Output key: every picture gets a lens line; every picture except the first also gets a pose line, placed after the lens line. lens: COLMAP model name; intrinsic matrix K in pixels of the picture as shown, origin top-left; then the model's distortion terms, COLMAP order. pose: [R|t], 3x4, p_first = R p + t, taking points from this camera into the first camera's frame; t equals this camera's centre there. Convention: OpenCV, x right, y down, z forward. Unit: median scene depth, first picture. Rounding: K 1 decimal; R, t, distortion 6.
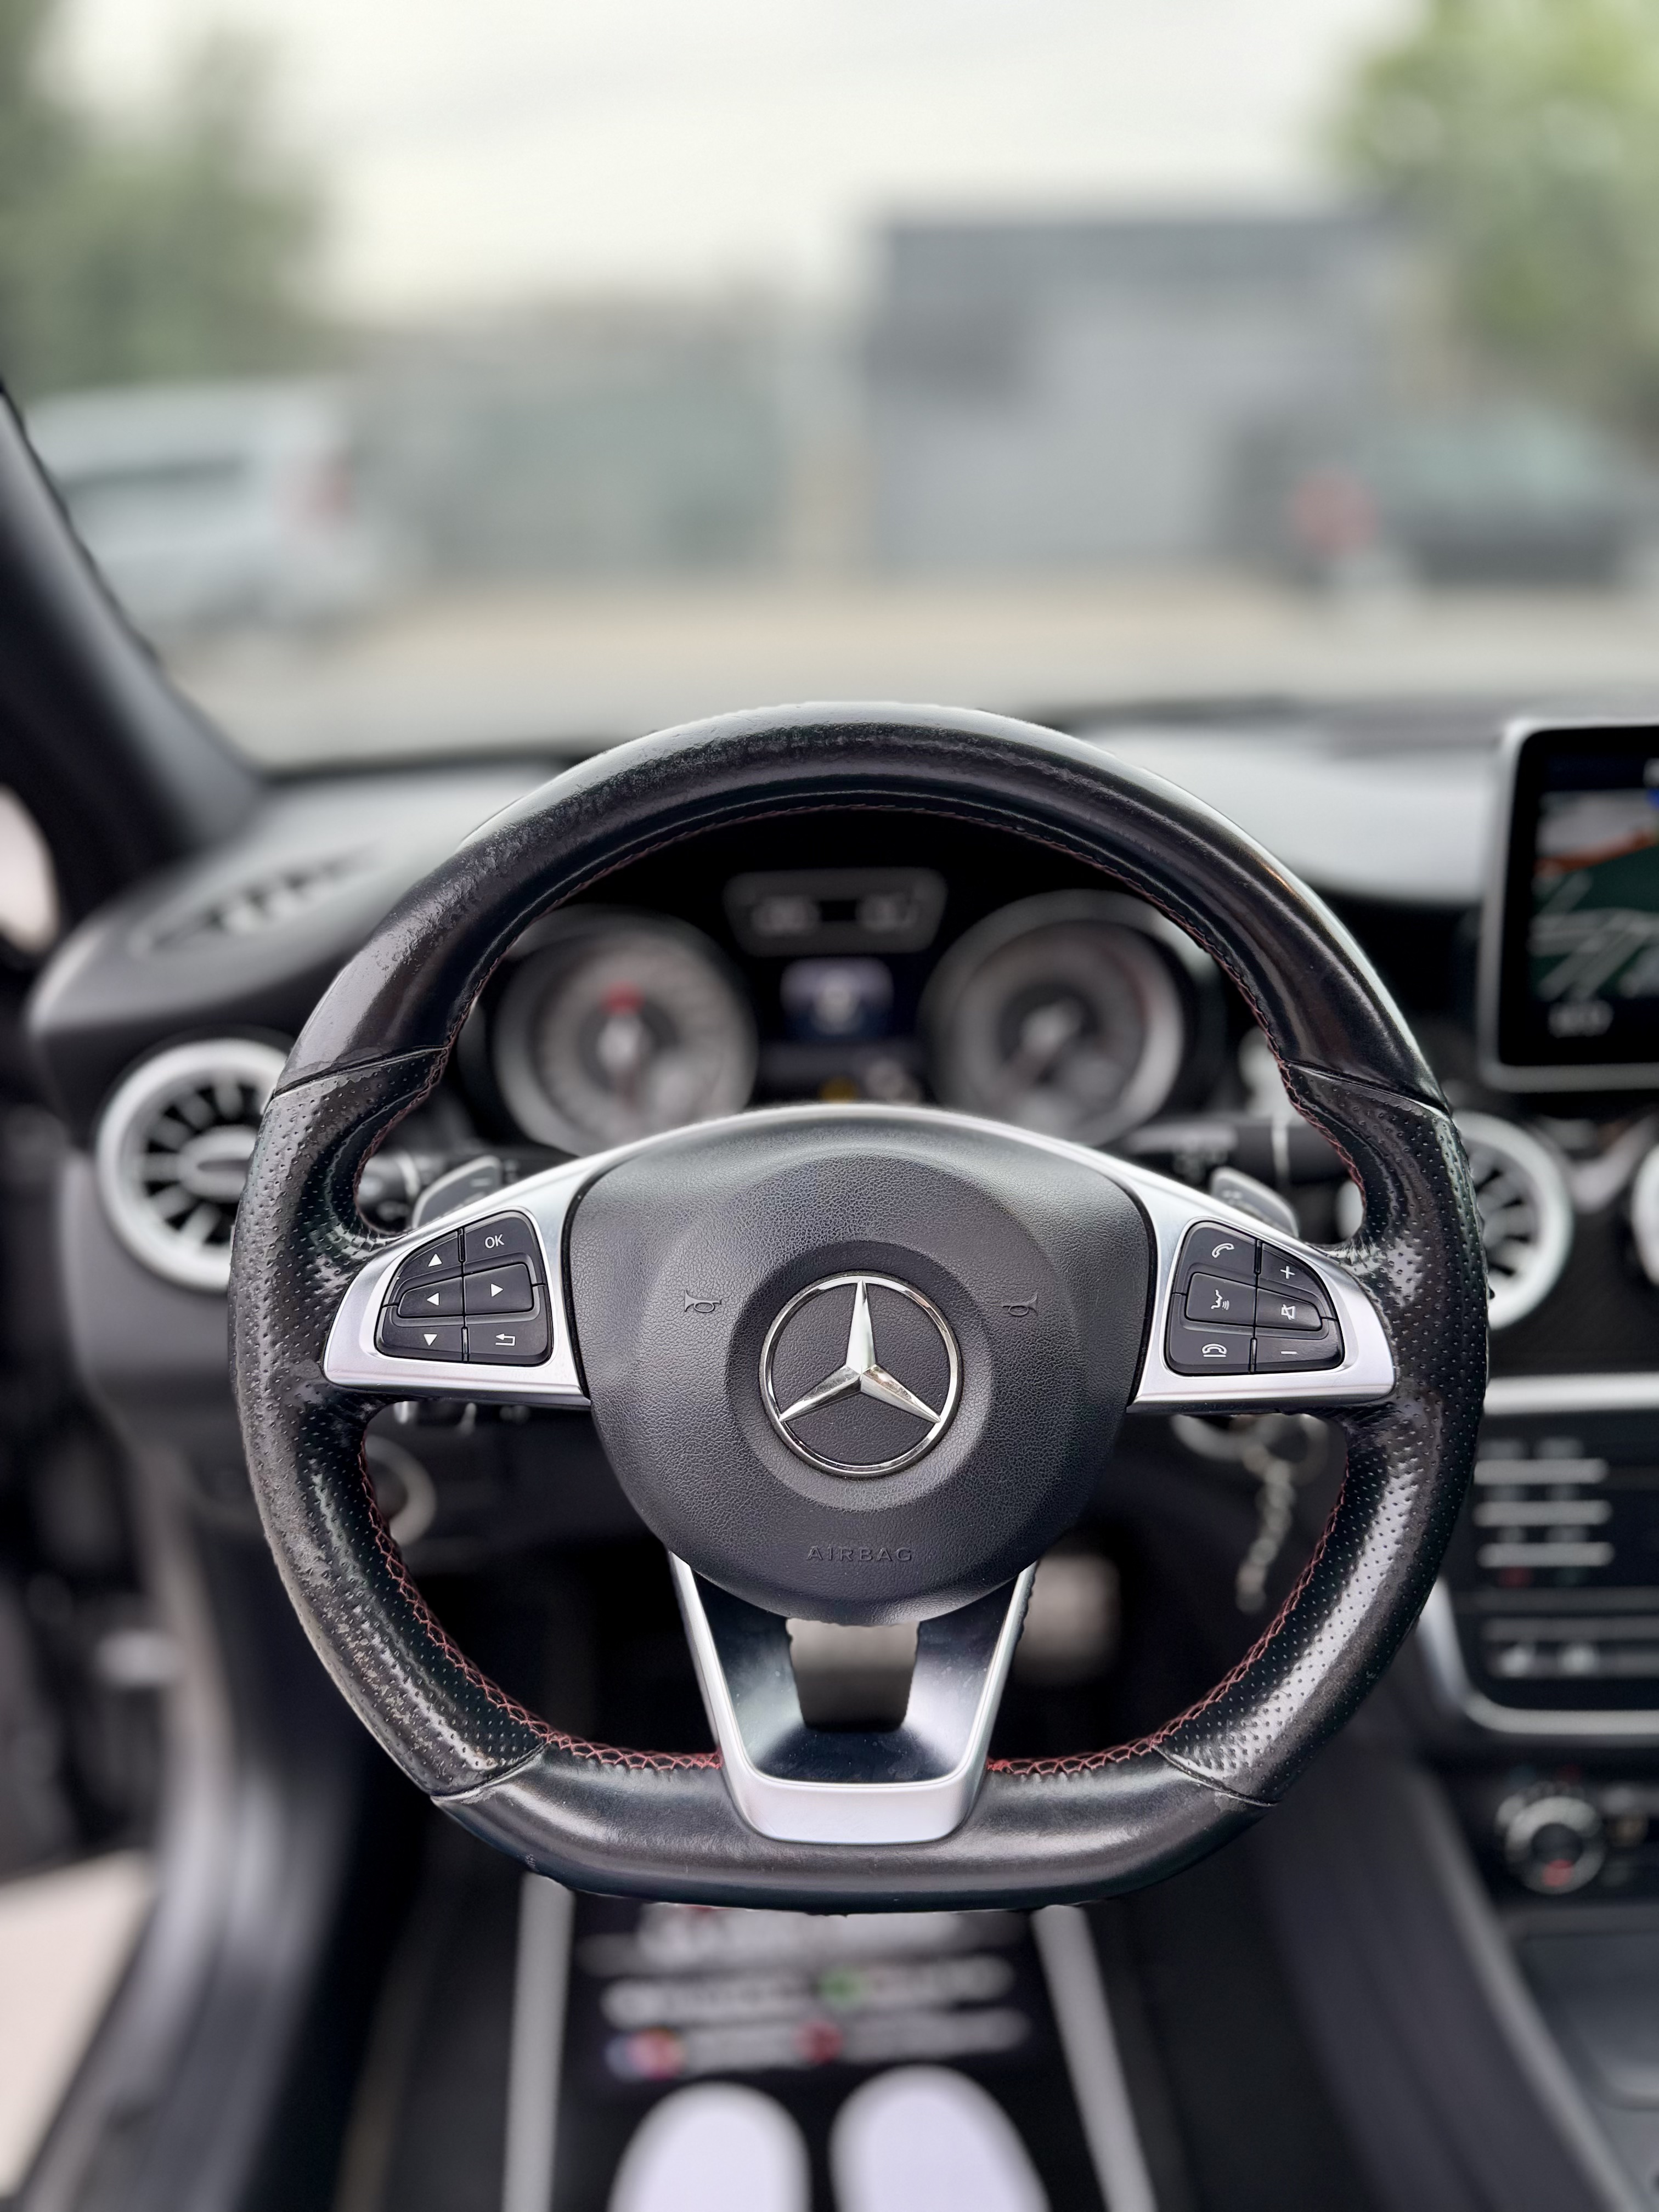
lens RADIAL K [[1596.7, 0, 821.4], [0, 1596.7, 1111.4], [0, 0, 1]] dist [0.013801, -0.014801]
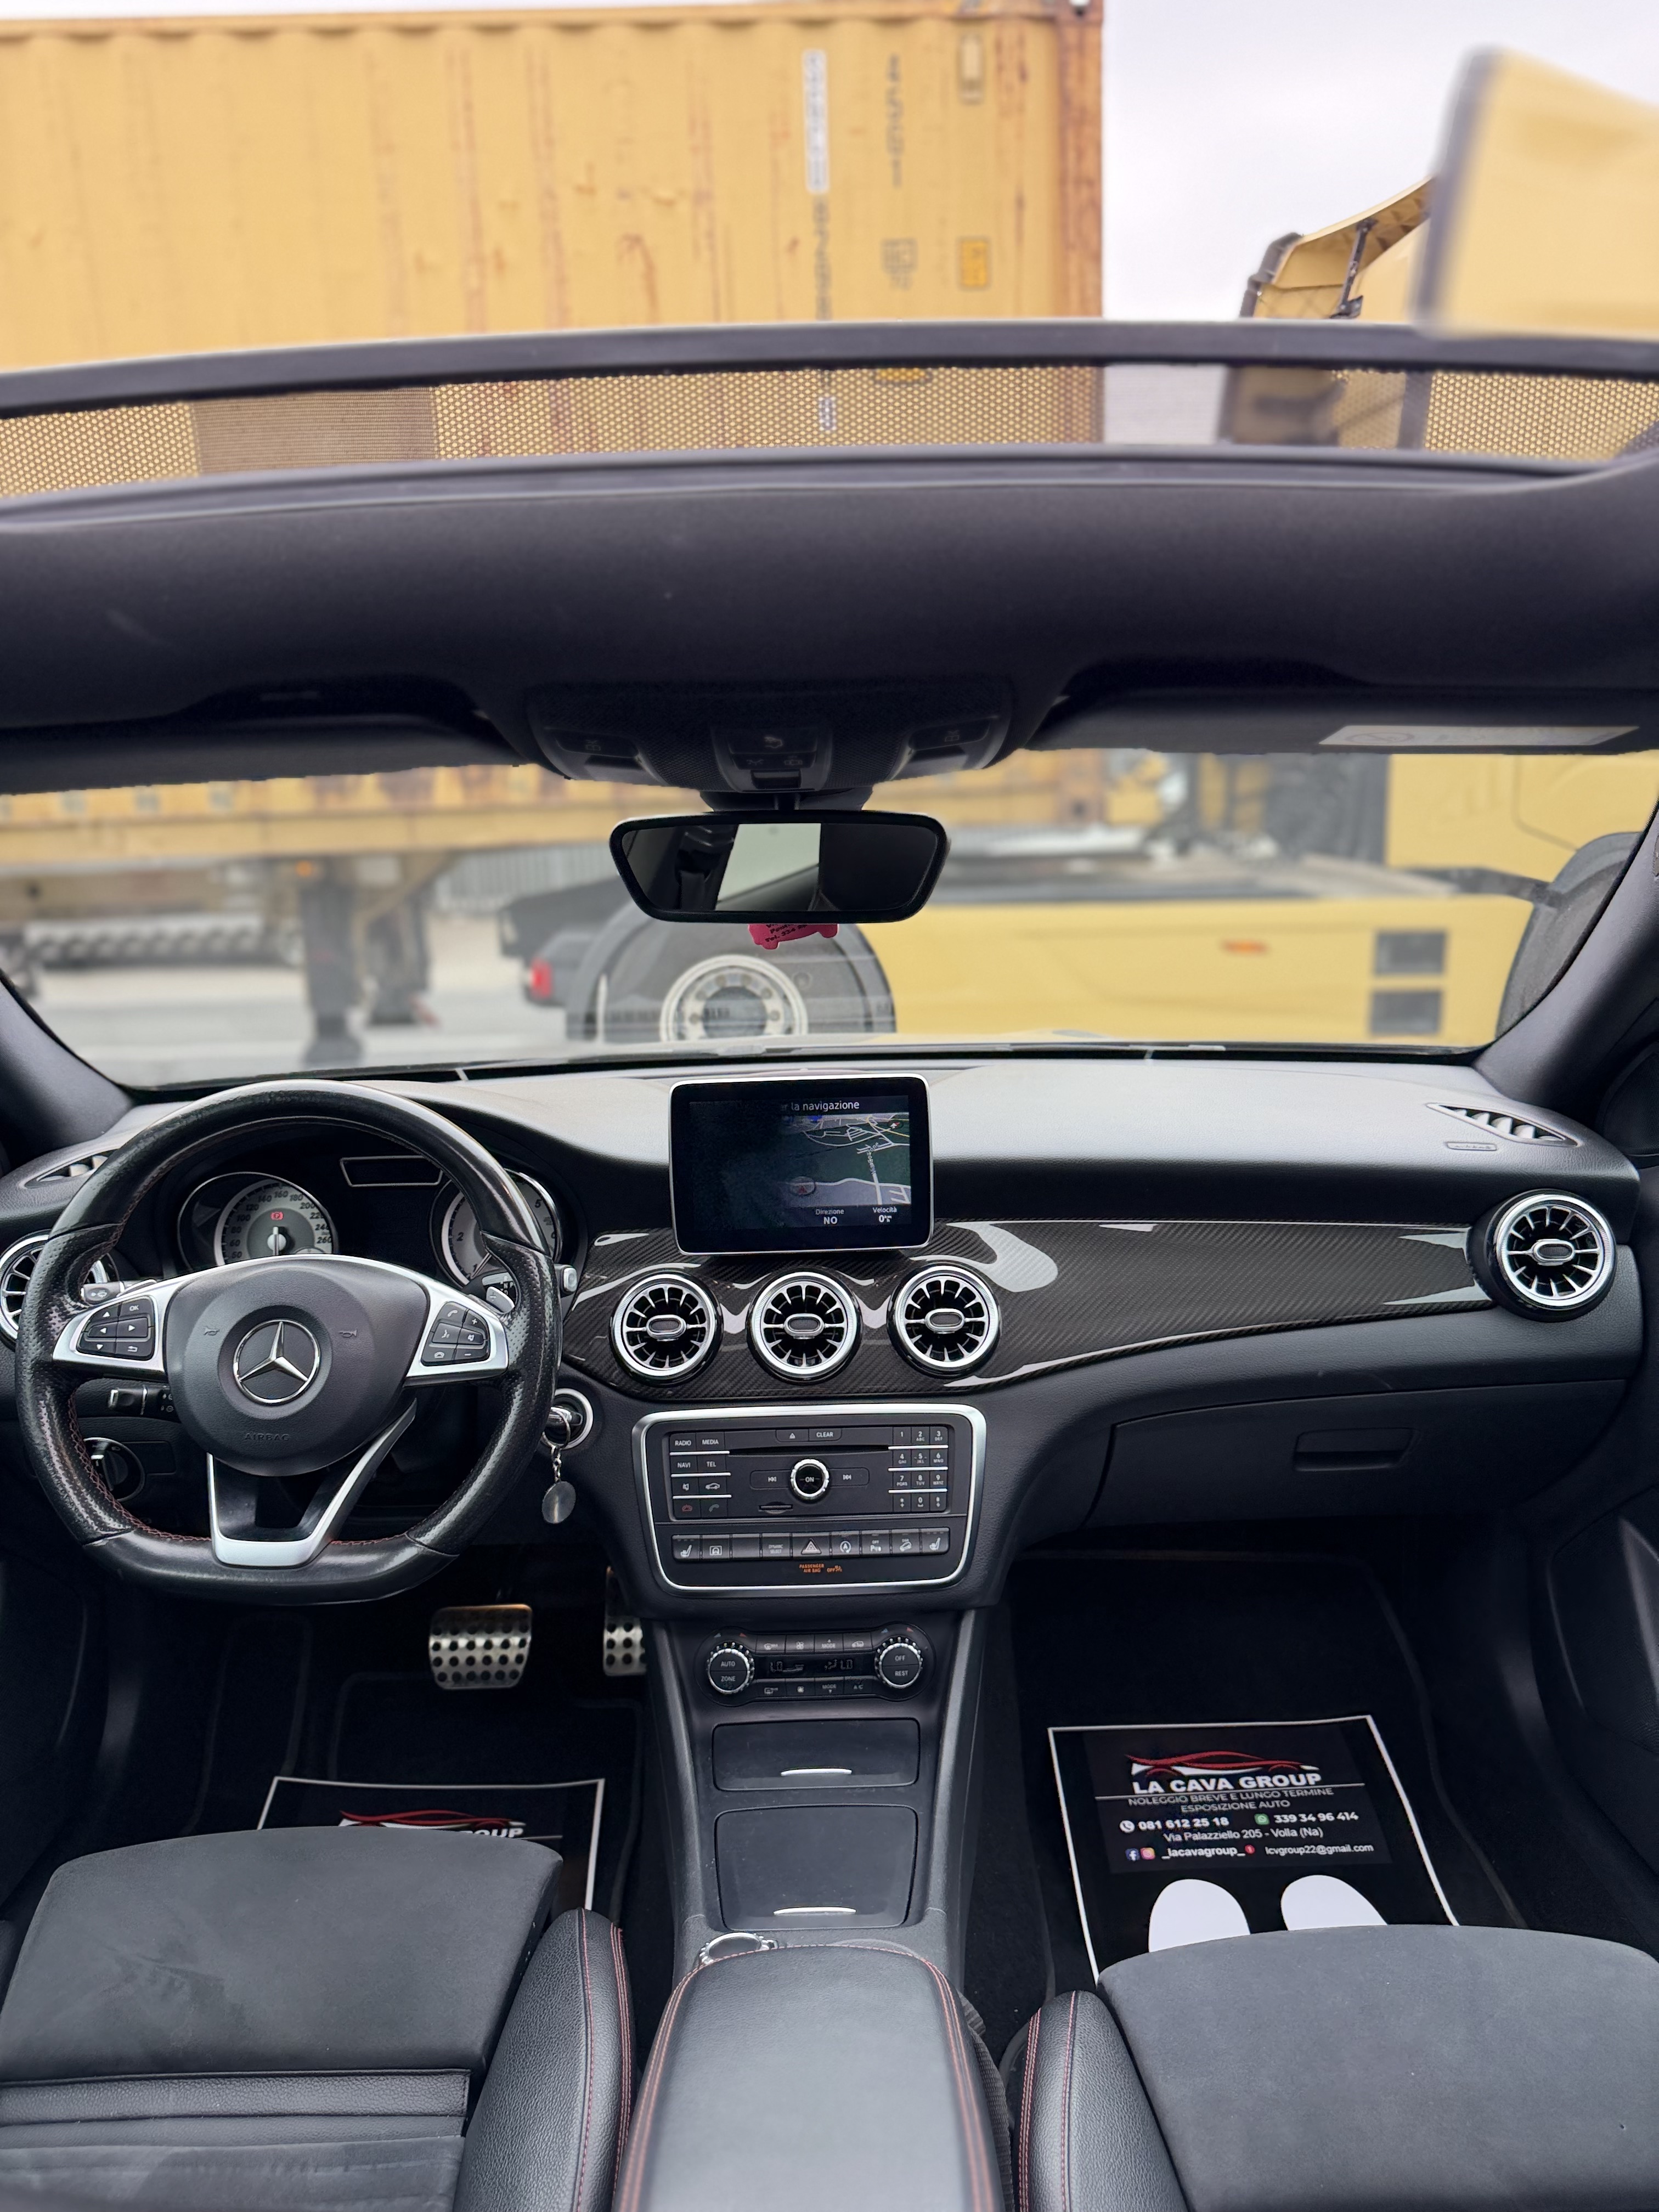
lens RADIAL K [[1596.7, 0, 839.4], [0, 1596.7, 1110.4], [0, 0, 1]] dist [0.013801, -0.014801]
pose [[0.999670, -0.006692, -0.024808, 0.883264], [0.001818, 0.981494, -0.191486, 0.245502], [0.025630, 0.191377, 0.981182, -1.327472]]
